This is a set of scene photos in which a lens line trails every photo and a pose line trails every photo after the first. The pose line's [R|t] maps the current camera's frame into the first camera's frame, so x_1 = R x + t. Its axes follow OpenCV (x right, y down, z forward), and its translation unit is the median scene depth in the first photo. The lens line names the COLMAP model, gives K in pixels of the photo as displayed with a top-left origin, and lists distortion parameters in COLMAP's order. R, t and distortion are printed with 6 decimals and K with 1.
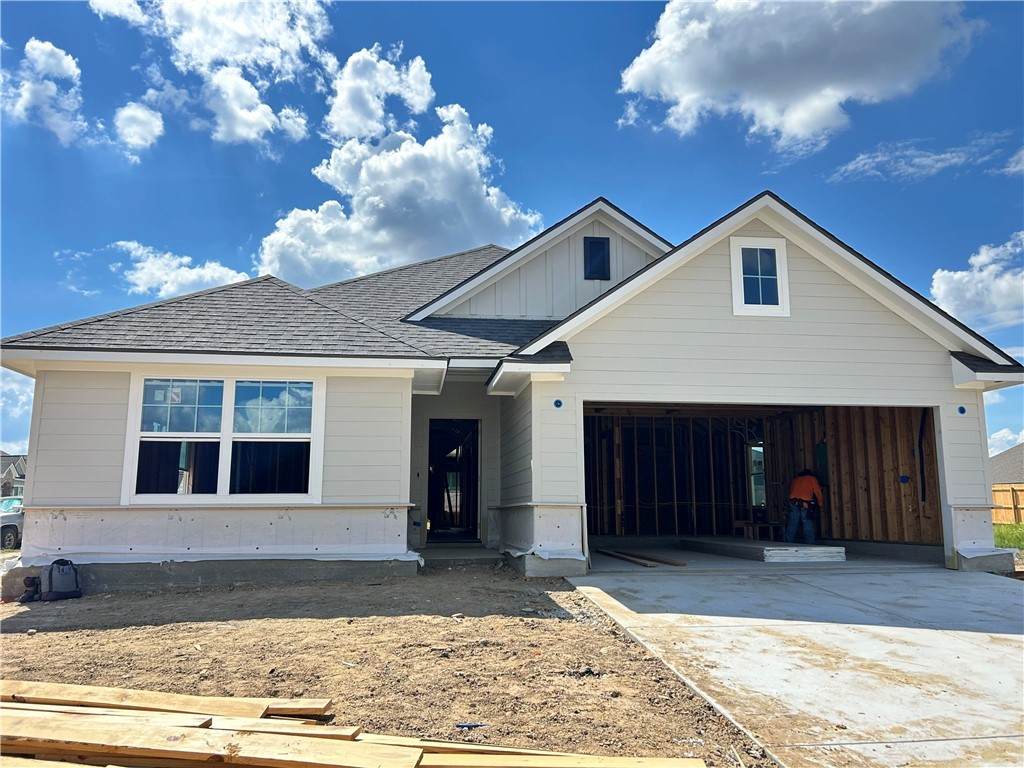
lens RADIAL K [[790.6, 0, 512.0], [0, 790.6, 384.0], [0, 0, 1]] dist [0.030916, -0.006597]
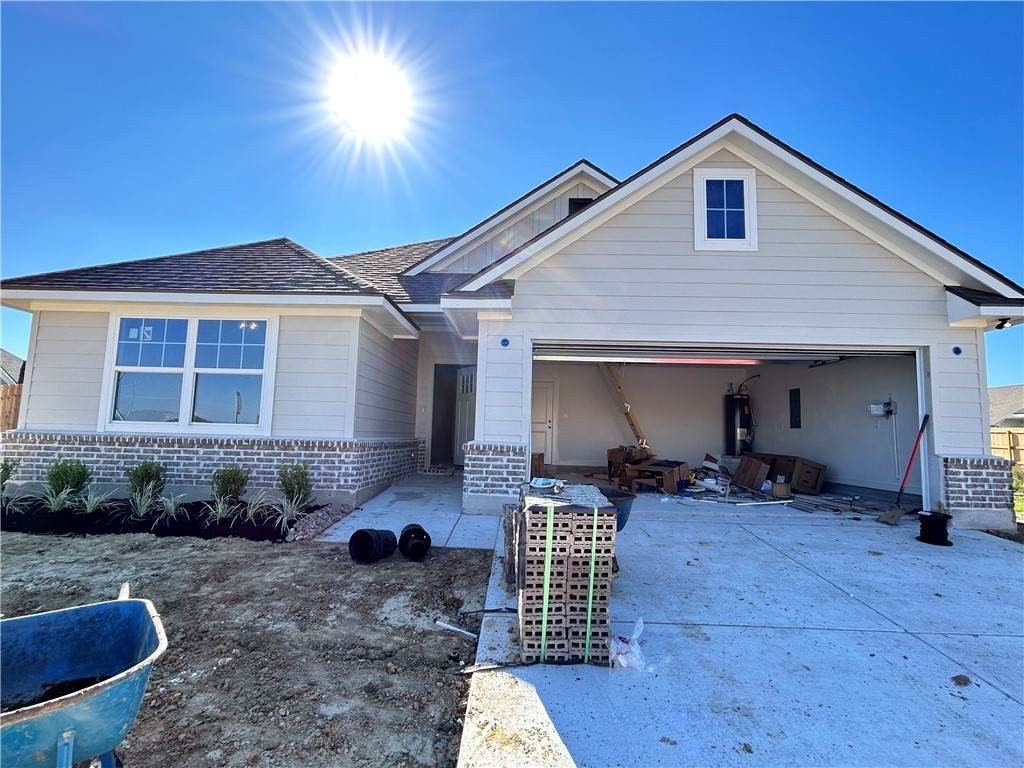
lens RADIAL K [[489.6, 0, 512.4], [0, 489.6, 379.1], [0, 0, 1]] dist [0.026728, 0.000585]
pose [[0.984021, 0.004082, -0.178004, 0.165709], [0.005284, 0.998627, 0.052113, 0.038027], [0.177972, -0.052221, 0.982649, 0.354215]]
